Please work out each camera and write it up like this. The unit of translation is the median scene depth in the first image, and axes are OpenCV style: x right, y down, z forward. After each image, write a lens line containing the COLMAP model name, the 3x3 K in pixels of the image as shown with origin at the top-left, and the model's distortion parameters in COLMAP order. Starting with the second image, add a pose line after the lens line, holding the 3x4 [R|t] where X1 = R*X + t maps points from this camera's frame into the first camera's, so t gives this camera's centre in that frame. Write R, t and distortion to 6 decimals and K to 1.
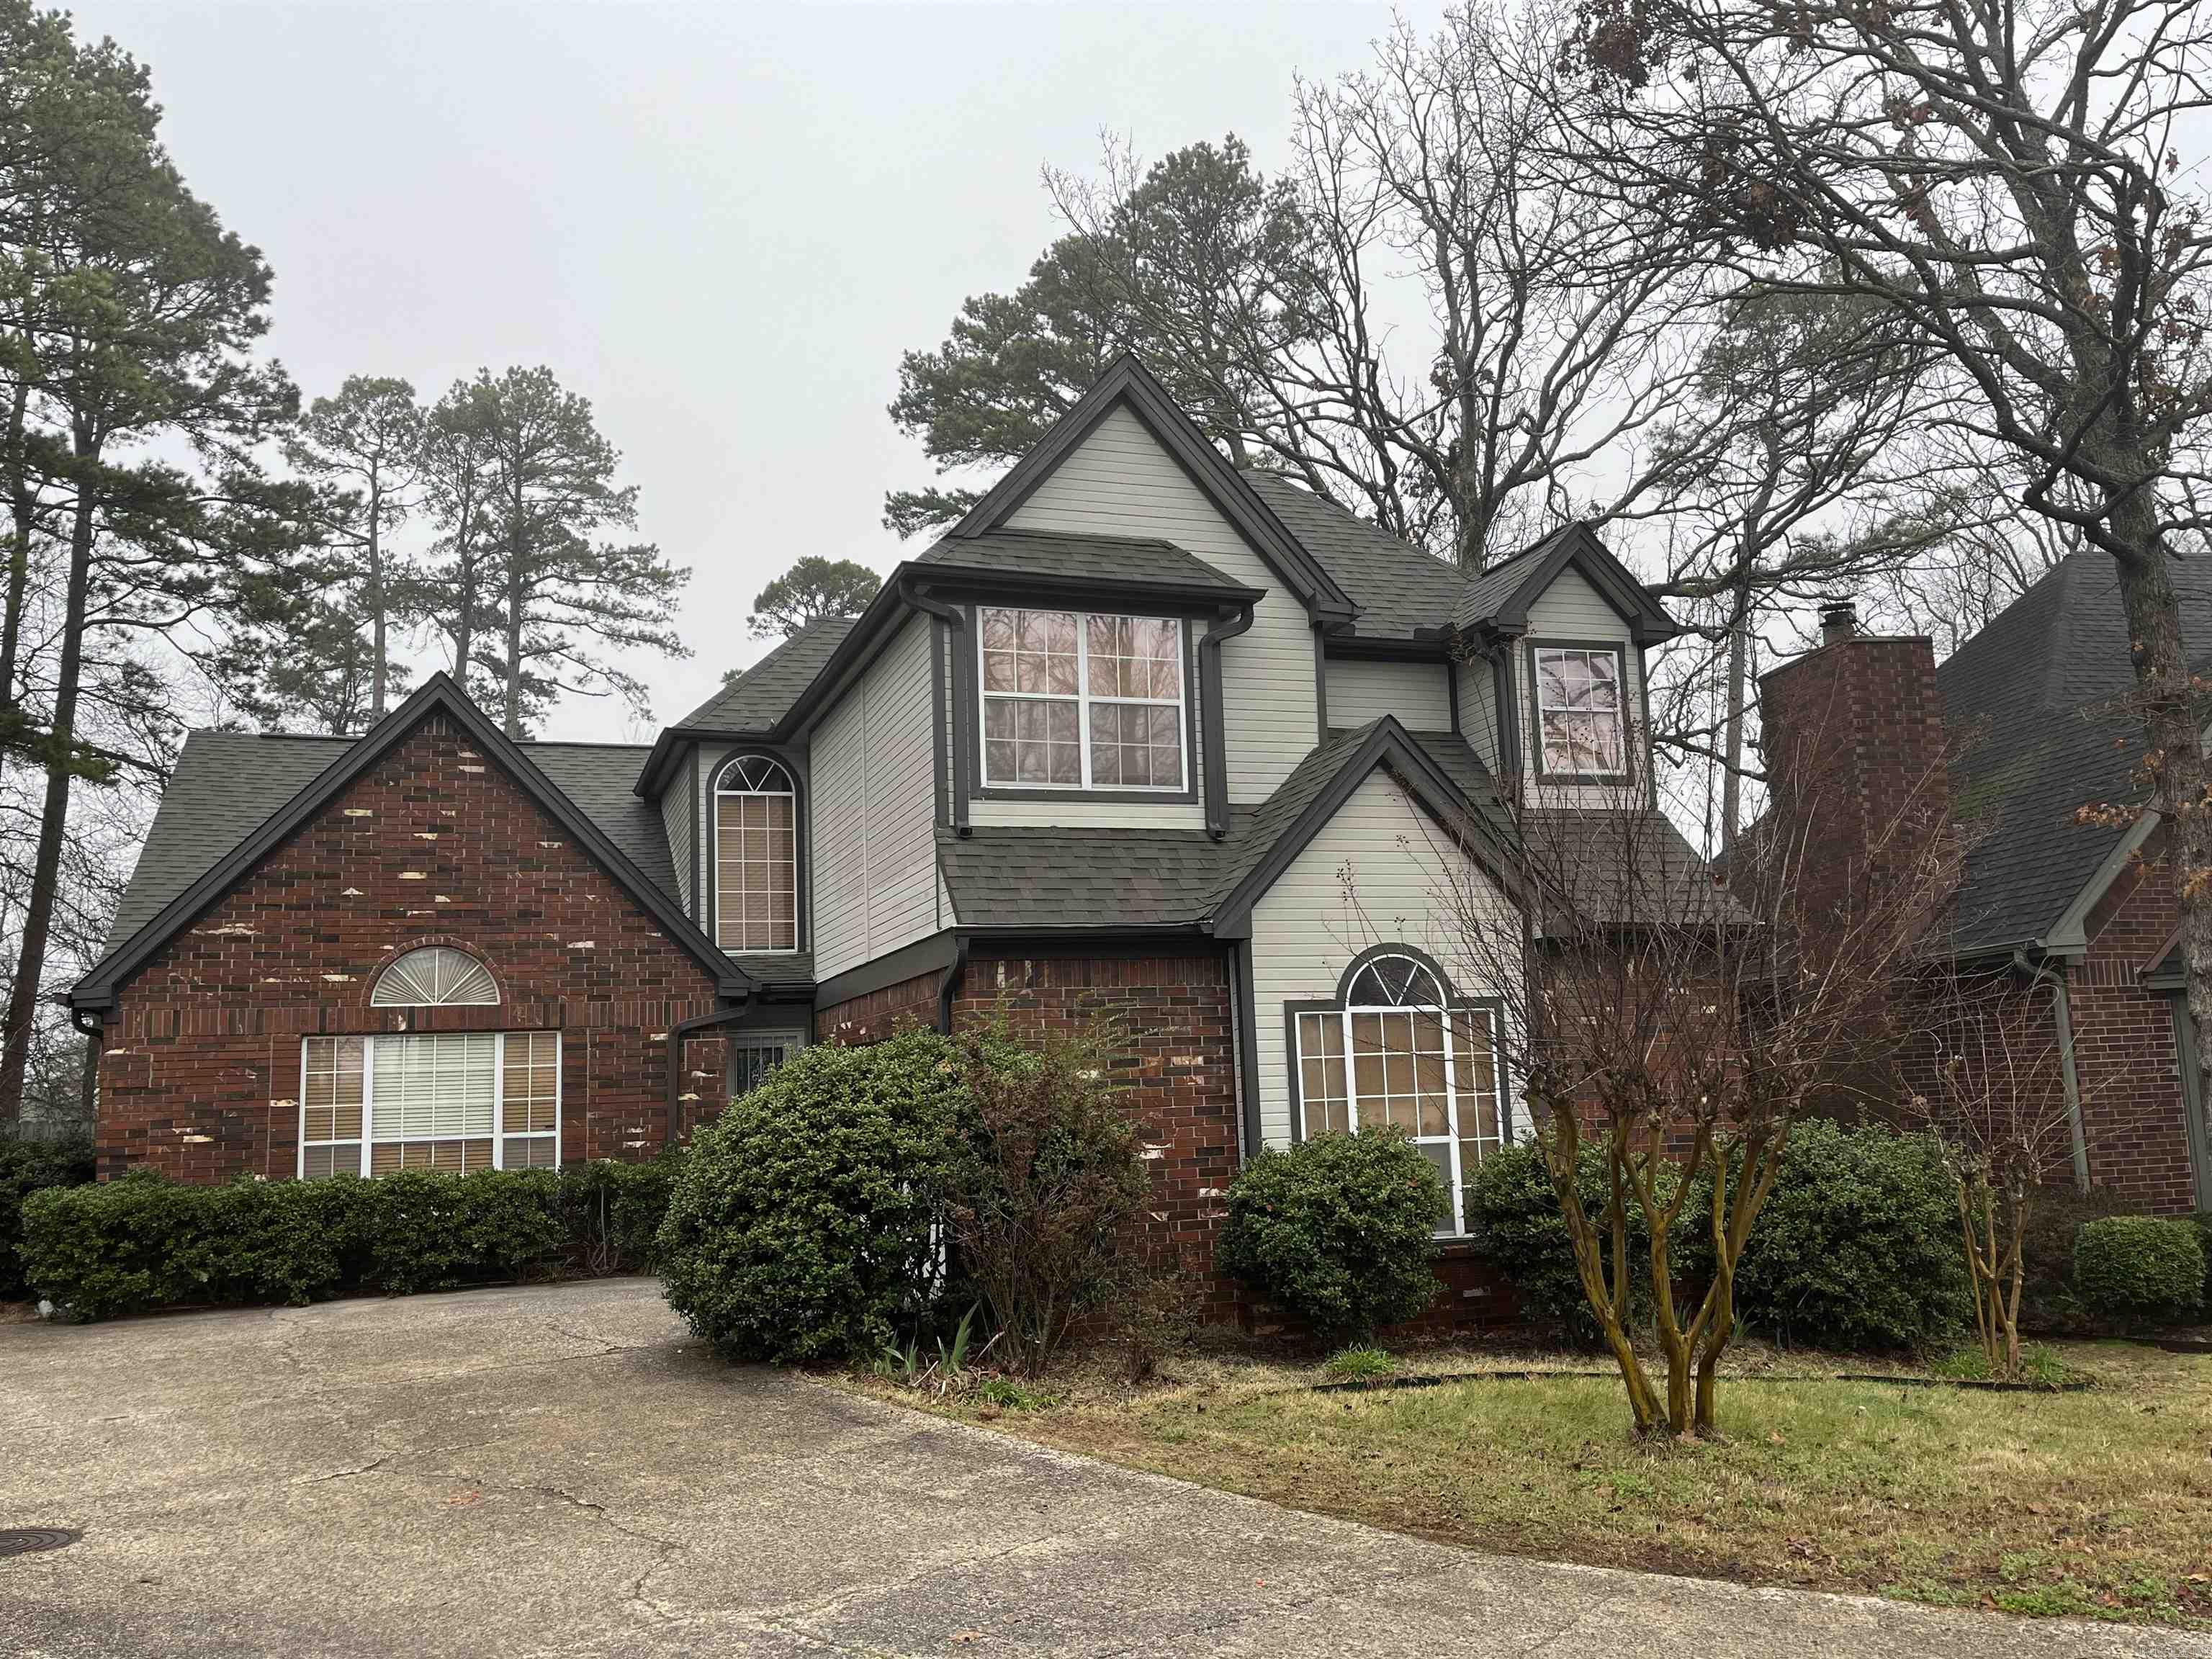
lens RADIAL K [[1735.3, 0, 1102.4], [0, 1735.3, 824.9], [0, 0, 1]] dist [0.008163, -0.007849]
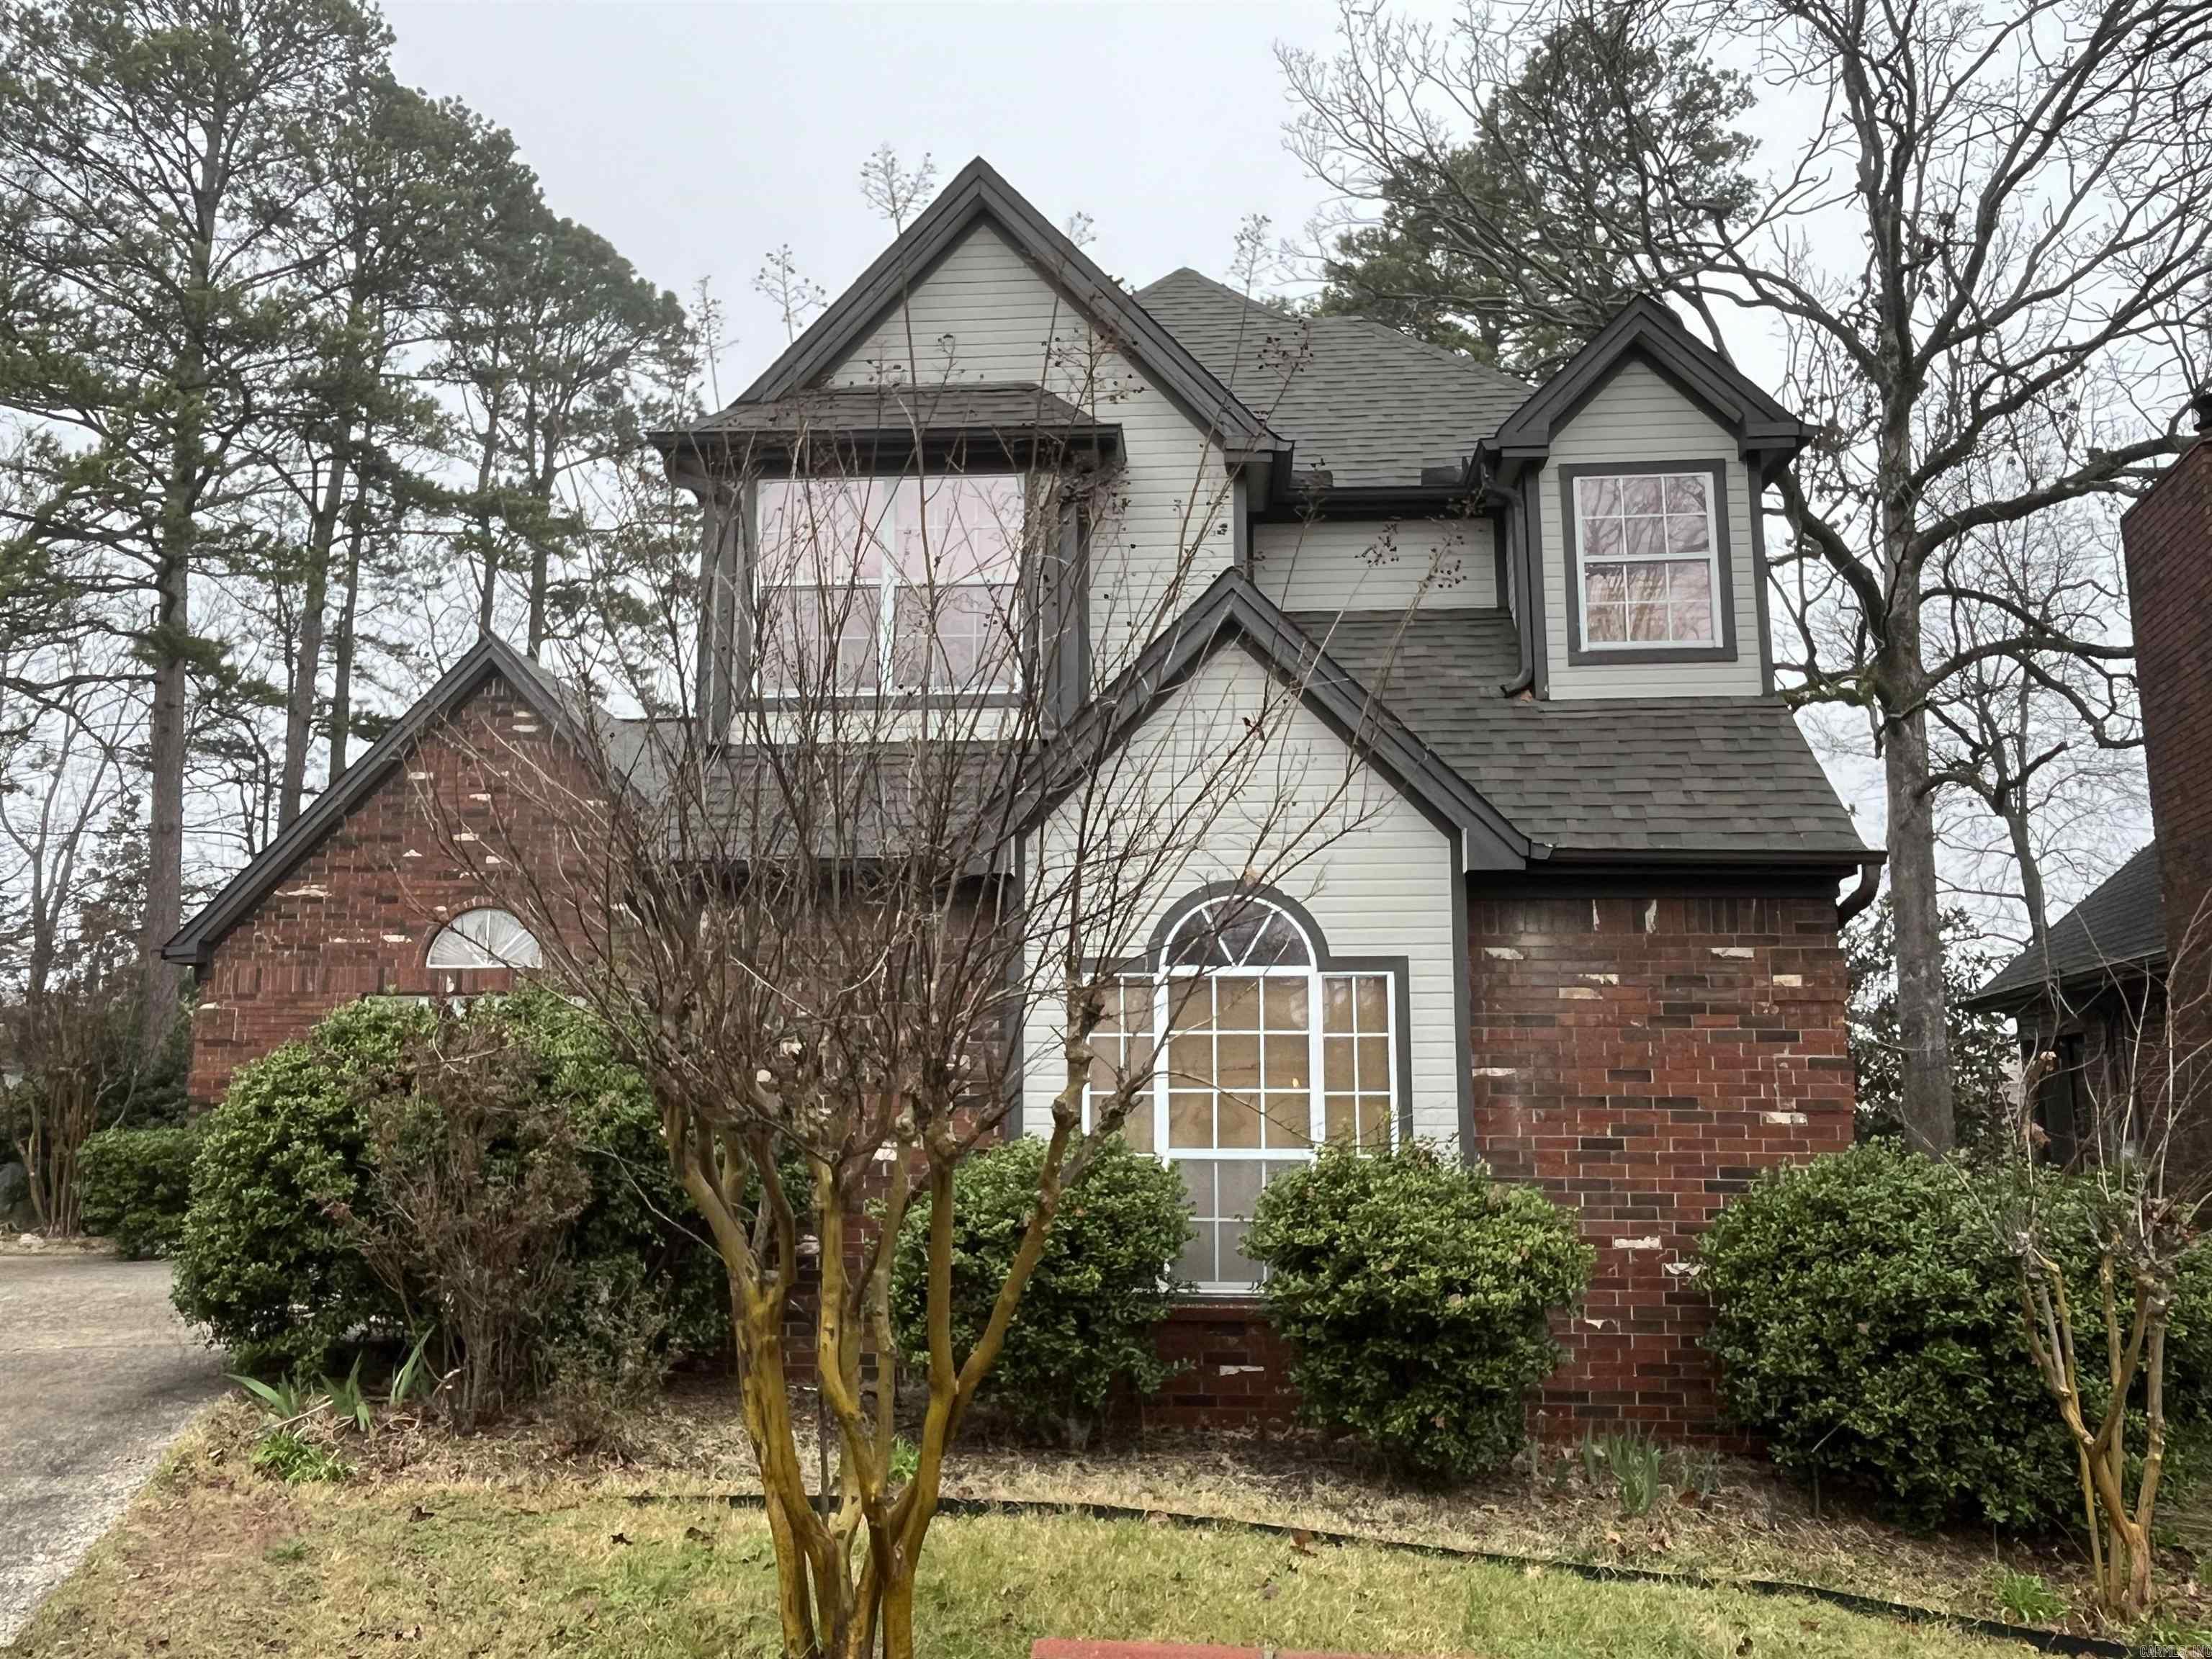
lens RADIAL K [[1647.7, 0, 1106.3], [0, 1647.7, 836.3], [0, 0, 1]] dist [-0.002538, -0.003351]
pose [[0.917427, -0.023962, -0.397182, 0.361474], [0.024851, 0.999687, -0.002910, 0.046636], [0.397127, -0.007200, 0.917735, 0.318613]]
